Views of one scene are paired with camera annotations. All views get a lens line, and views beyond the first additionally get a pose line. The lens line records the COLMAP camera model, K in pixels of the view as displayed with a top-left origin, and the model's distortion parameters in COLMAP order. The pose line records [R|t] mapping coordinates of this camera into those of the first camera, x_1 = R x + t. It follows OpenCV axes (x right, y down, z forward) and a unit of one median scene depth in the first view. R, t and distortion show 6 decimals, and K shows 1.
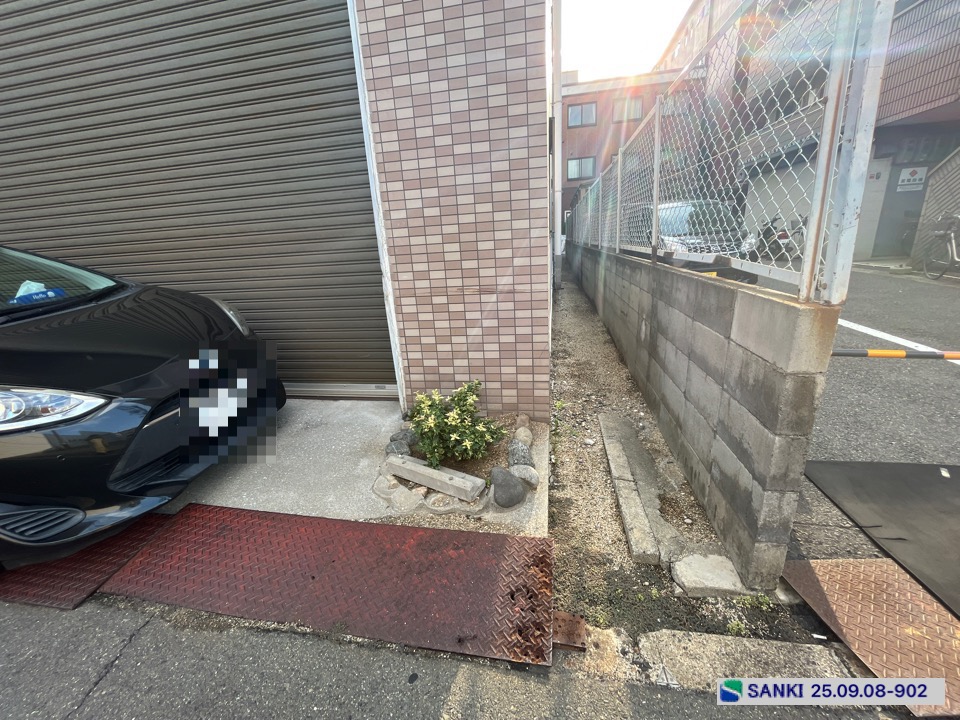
lens RADIAL K [[385.8, 0, 477.2], [0, 385.8, 360.1], [0, 0, 1]] dist [-0.003111, 0.000182]
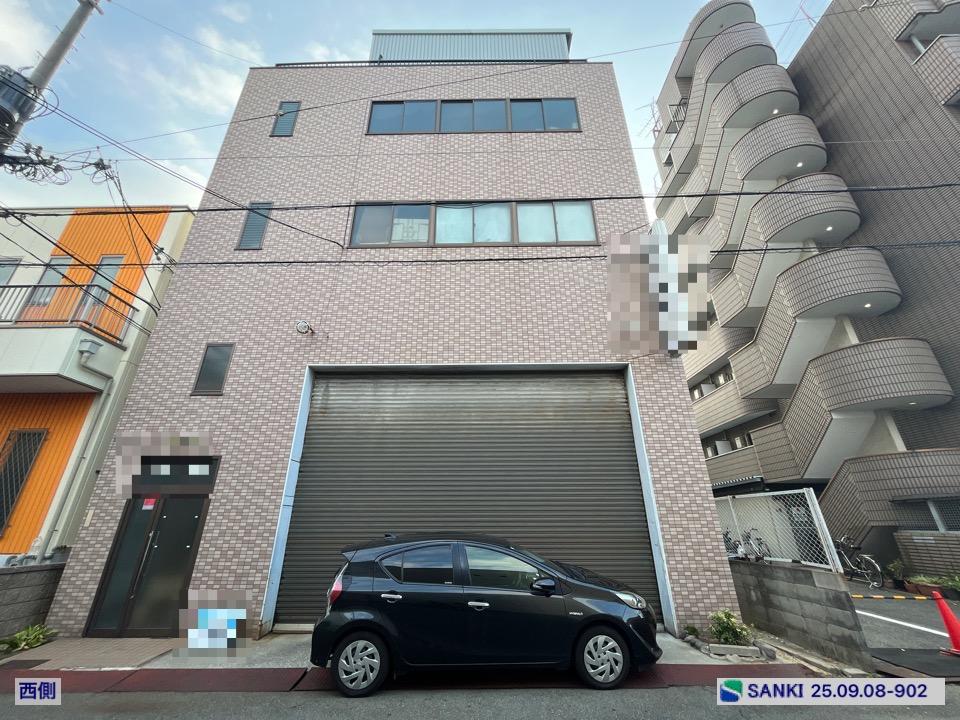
lens RADIAL K [[385.8, 0, 476.9], [0, 385.8, 359.2], [0, 0, 1]] dist [-0.003111, 0.000182]
pose [[0.983577, 0.120959, 0.133962, -1.996210], [-0.003601, 0.755214, -0.655469, 0.443759], [-0.180455, 0.644221, 0.743246, -1.523295]]
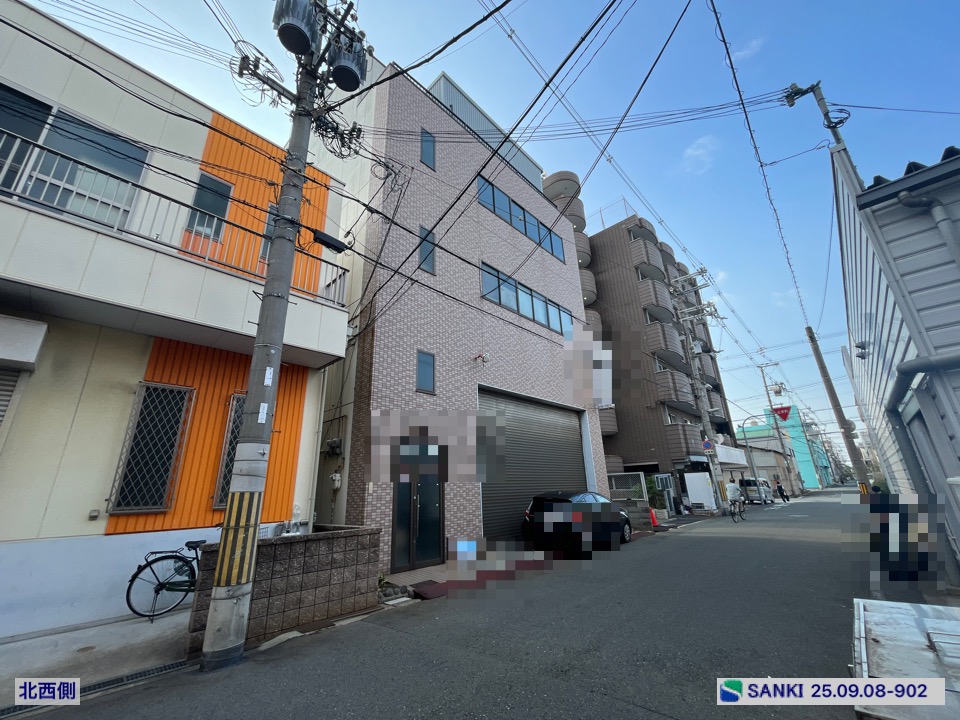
lens RADIAL K [[385.8, 0, 477.0], [0, 385.8, 359.8], [0, 0, 1]] dist [-0.003111, 0.000182]
pose [[0.550509, 0.310991, 0.774742, -6.614066], [0.248469, 0.824931, -0.507692, 0.525739], [-0.796997, 0.471988, 0.376861, -0.749571]]
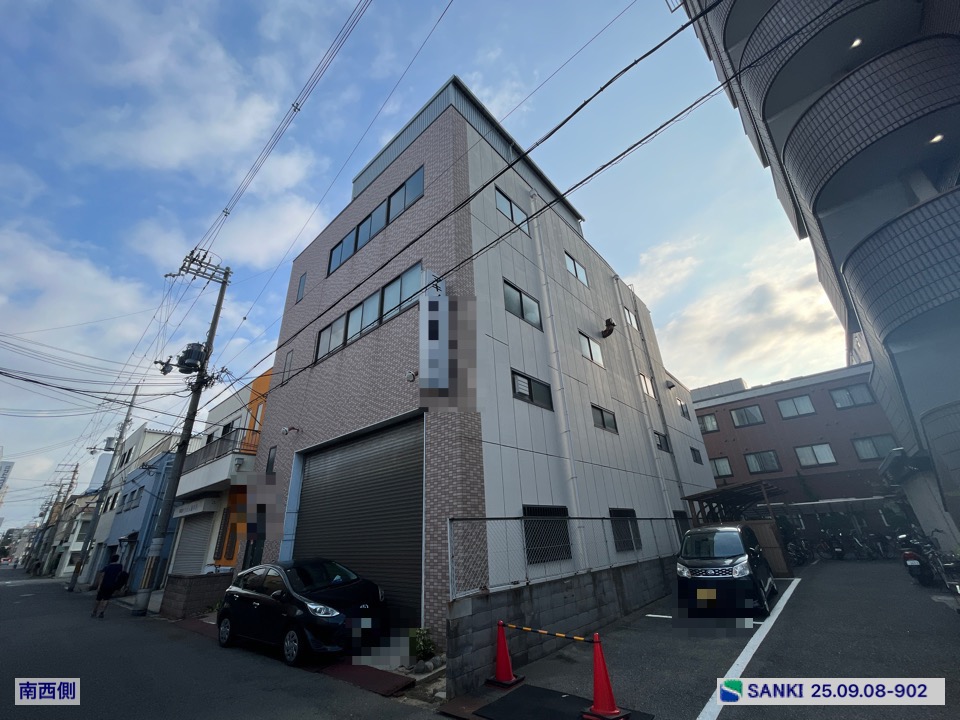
lens RADIAL K [[385.8, 0, 477.1], [0, 385.8, 359.8], [0, 0, 1]] dist [-0.003111, 0.000182]
pose [[0.852776, -0.194830, -0.484577, 1.923051], [-0.163003, 0.782185, -0.601345, 0.152981], [0.496189, 0.591800, 0.635271, -1.700627]]
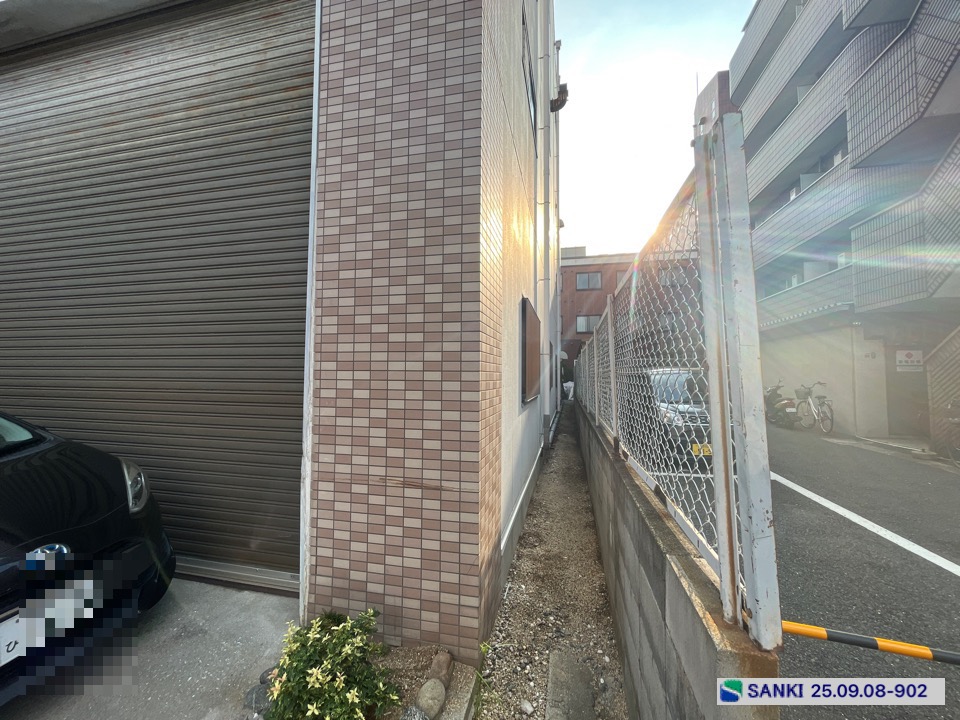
lens RADIAL K [[385.8, 0, 477.0], [0, 385.8, 360.0], [0, 0, 1]] dist [-0.003111, 0.000182]
pose [[0.996513, 0.066022, -0.051012, 0.201587], [-0.079355, 0.938827, -0.335123, -0.165366], [0.025766, 0.338003, 0.940792, 0.090597]]
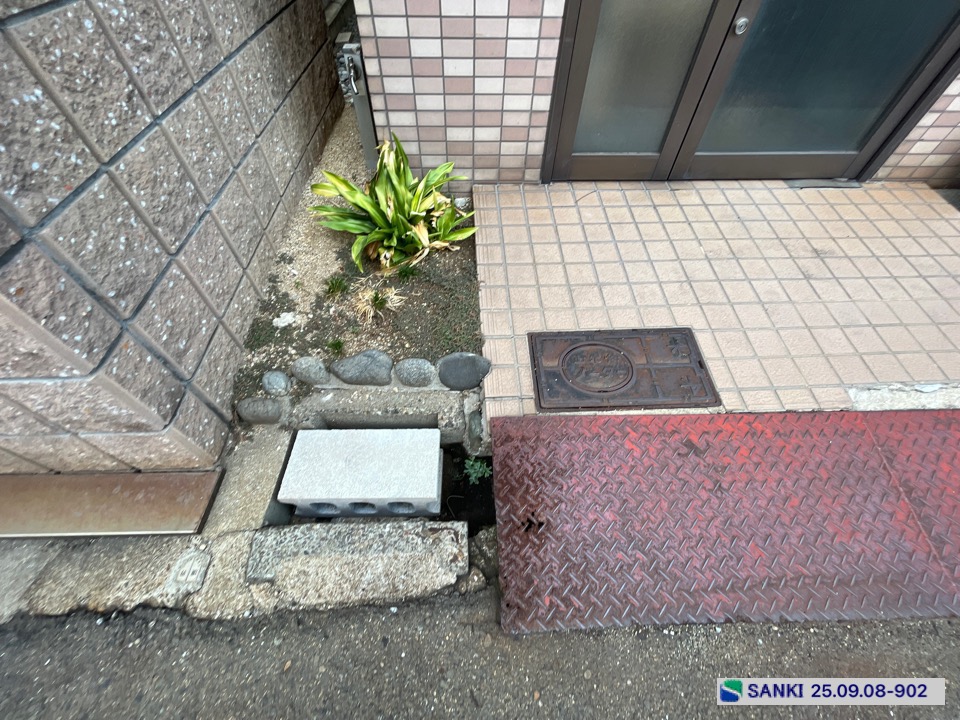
lens RADIAL K [[385.8, 0, 476.9], [0, 385.8, 358.4], [0, 0, 1]] dist [-0.003111, 0.000182]
pose [[0.972089, -0.128702, 0.196159, -4.228150], [-0.005865, 0.822508, 0.568723, 0.052780], [-0.234538, -0.554000, 0.798797, 1.201909]]
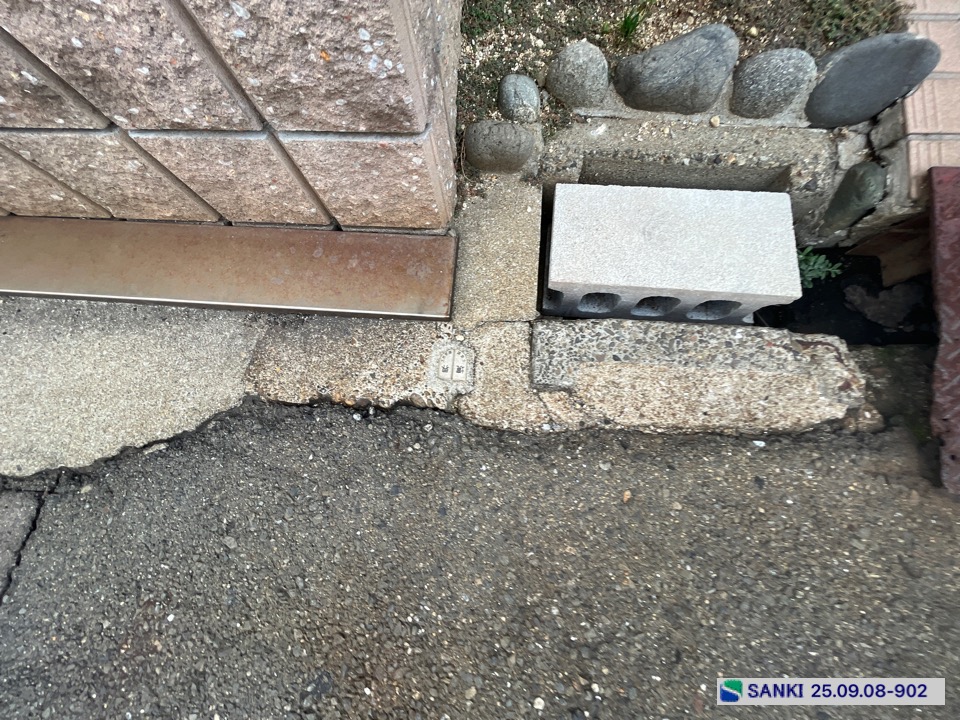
lens RADIAL K [[385.8, 0, 475.0], [0, 385.8, 358.1], [0, 0, 1]] dist [-0.003111, 0.000182]
pose [[0.992946, -0.111426, 0.040523, -4.450384], [0.023067, 0.516795, 0.855798, 0.207270], [-0.116300, -0.848827, 0.515720, 1.318543]]
